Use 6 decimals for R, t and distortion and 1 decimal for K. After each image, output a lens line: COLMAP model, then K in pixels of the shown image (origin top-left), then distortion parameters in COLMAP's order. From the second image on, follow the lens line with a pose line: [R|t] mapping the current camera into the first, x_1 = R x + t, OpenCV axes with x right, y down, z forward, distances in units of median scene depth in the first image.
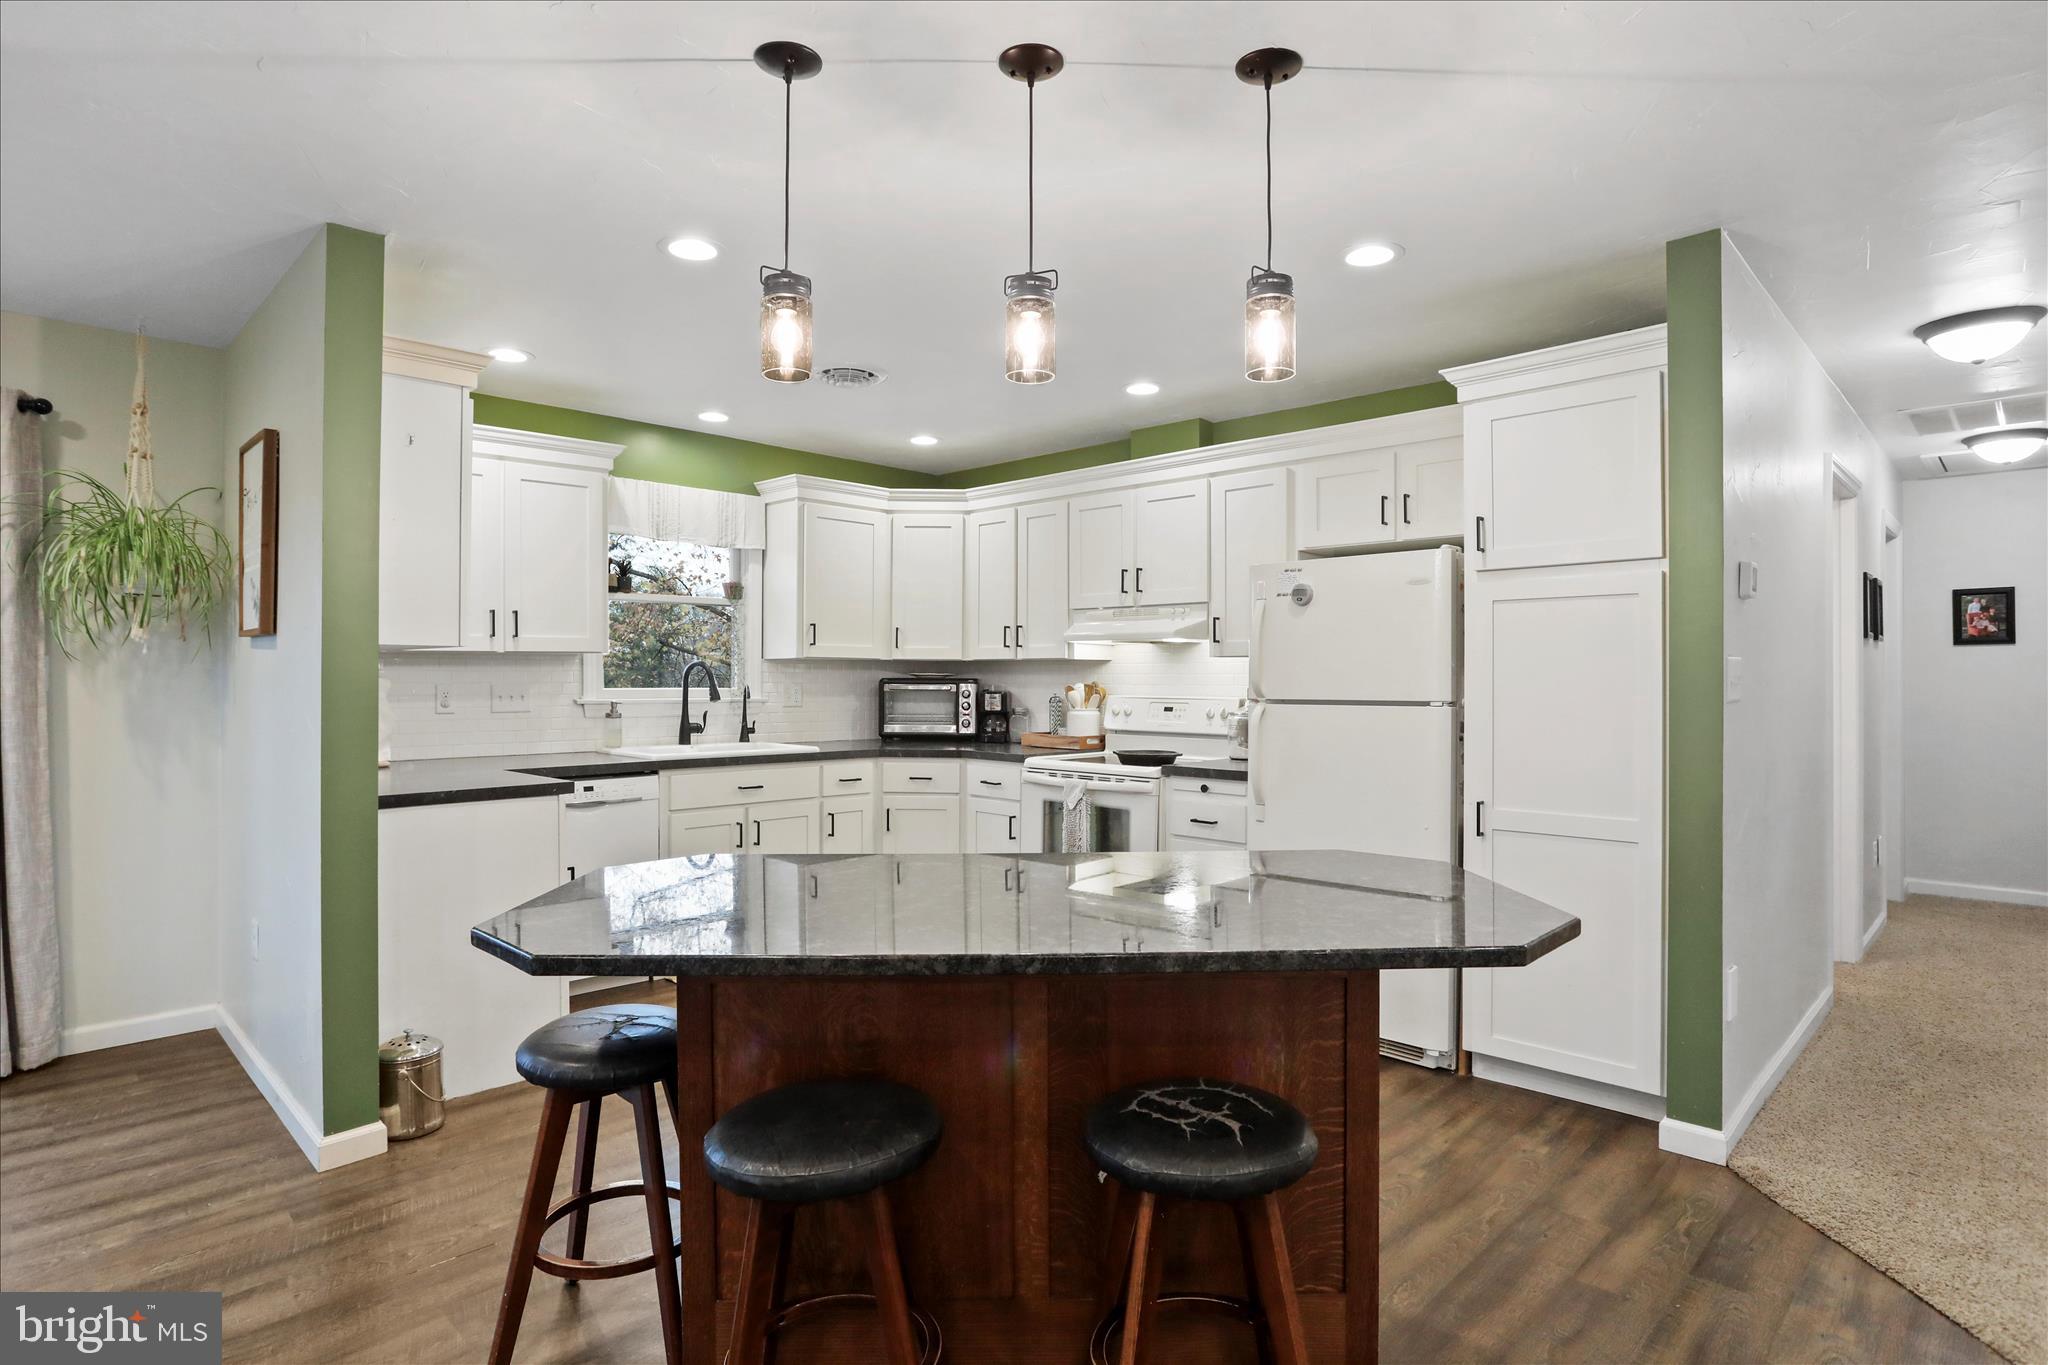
lens RADIAL K [[1073.9, 0, 951.3], [0, 1073.9, 665.0], [0, 0, 1]] dist [-0.036263, 0.014478]
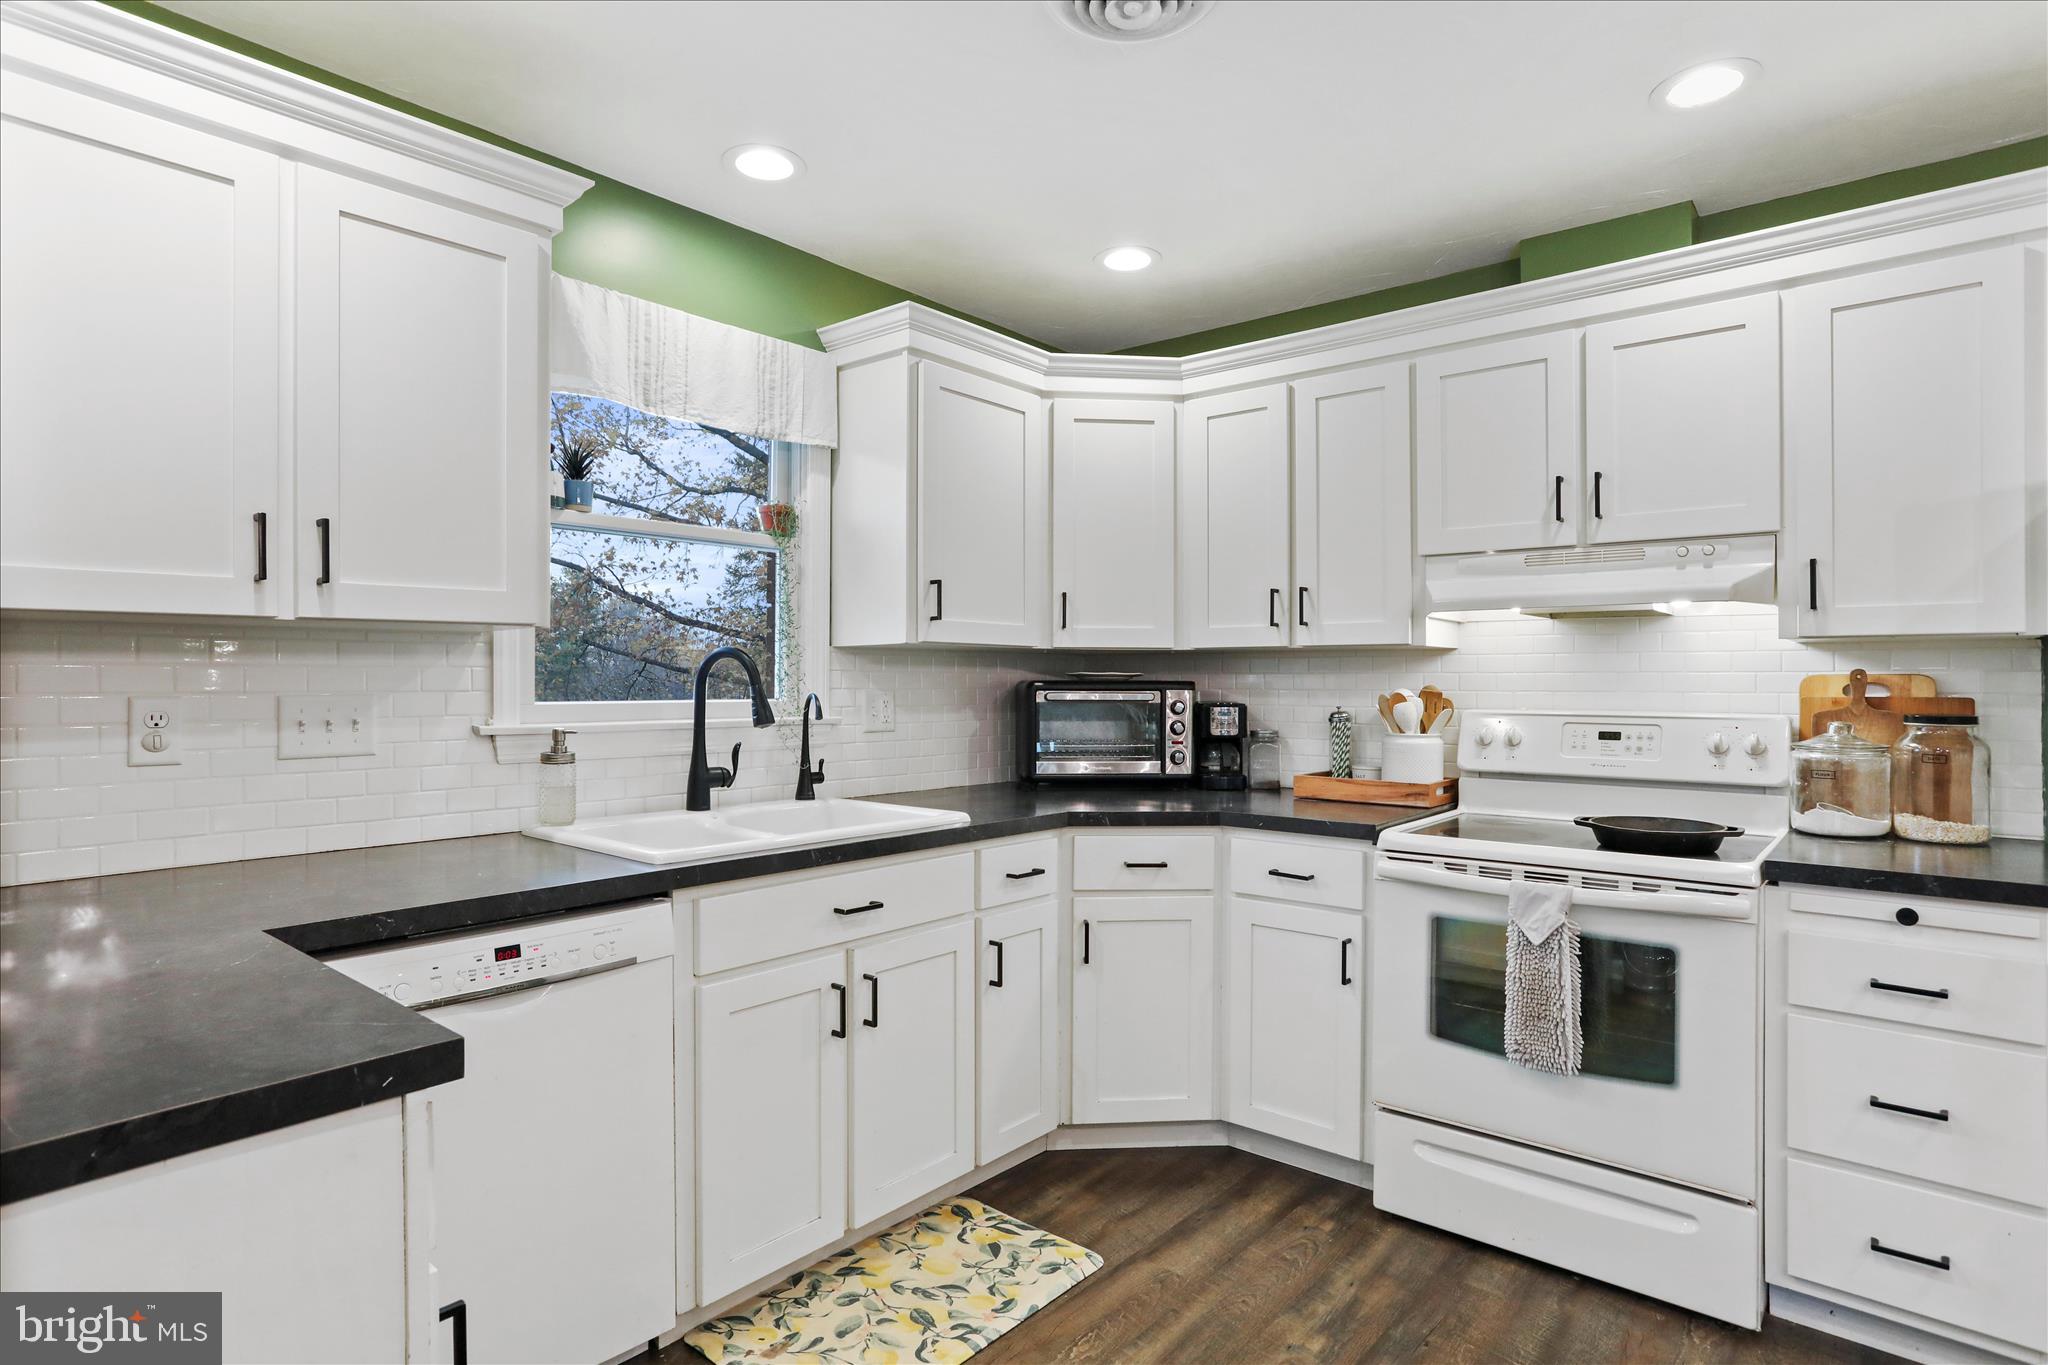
lens RADIAL K [[1073.9, 0, 1000.7], [0, 1073.9, 663.8], [0, 0, 1]] dist [-0.036263, 0.014478]
pose [[0.993712, 0.000026, 0.111968, -0.194758], [0.000463, 0.999990, -0.004346, 0.007470], [-0.111967, 0.004370, 0.993702, 0.566973]]
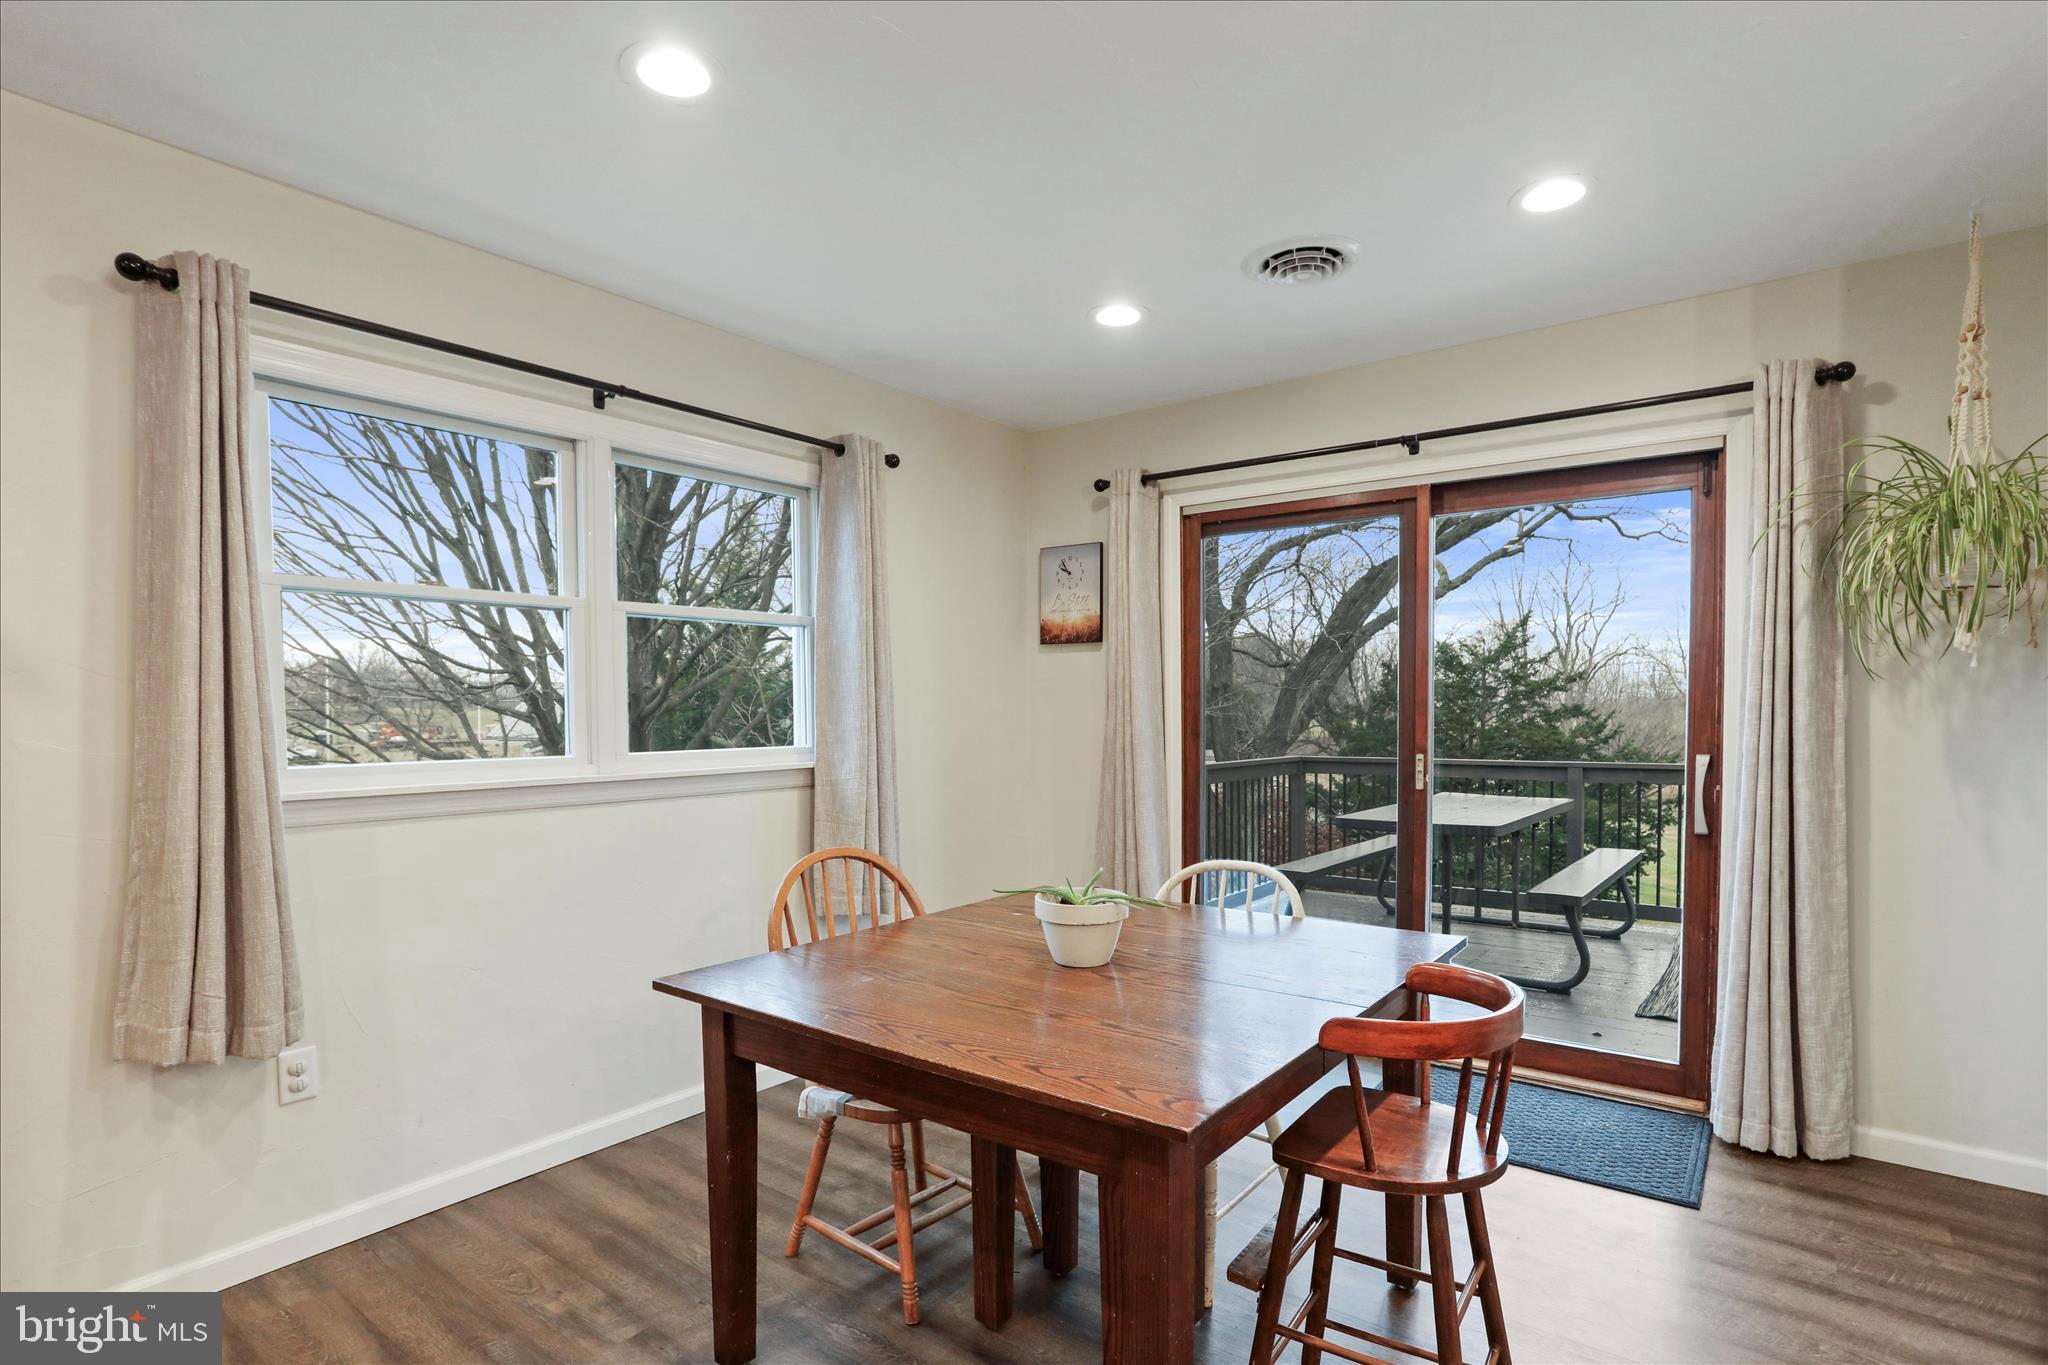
lens RADIAL K [[1032.1, 0, 1067.2], [0, 1032.1, 752.3], [0, 0, 1]] dist [-0.001829, 0.002275]
pose [[0.203477, 0.033383, -0.978511, -0.152292], [0.012182, 0.999255, 0.036624, 0.012285], [0.979004, -0.019372, 0.202918, 0.191524]]
